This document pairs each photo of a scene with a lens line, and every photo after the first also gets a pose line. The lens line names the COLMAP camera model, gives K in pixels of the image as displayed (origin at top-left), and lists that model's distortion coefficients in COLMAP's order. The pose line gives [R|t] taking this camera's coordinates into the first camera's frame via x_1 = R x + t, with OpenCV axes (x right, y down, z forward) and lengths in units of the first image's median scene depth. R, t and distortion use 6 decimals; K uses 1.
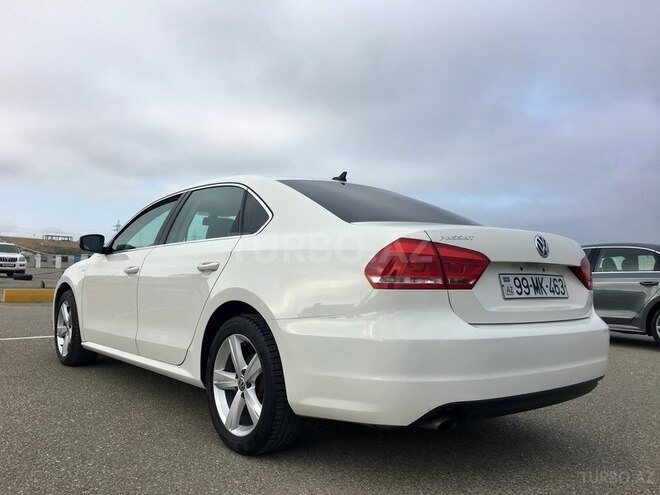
lens RADIAL K [[561.6, 0, 330.0], [0, 561.6, 247.5], [0, 0, 1]] dist [0.077211, -0.005863]
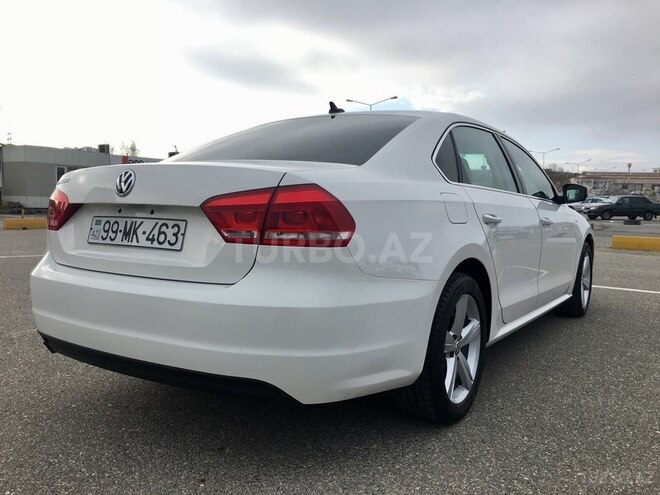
lens RADIAL K [[561.6, 0, 330.0], [0, 561.6, 247.5], [0, 0, 1]] dist [0.077211, -0.005863]
pose [[0.277618, 0.033241, -0.960116, 1.268884], [0.018947, 0.999017, 0.040067, 0.065538], [0.960505, -0.029314, 0.276716, 1.081776]]
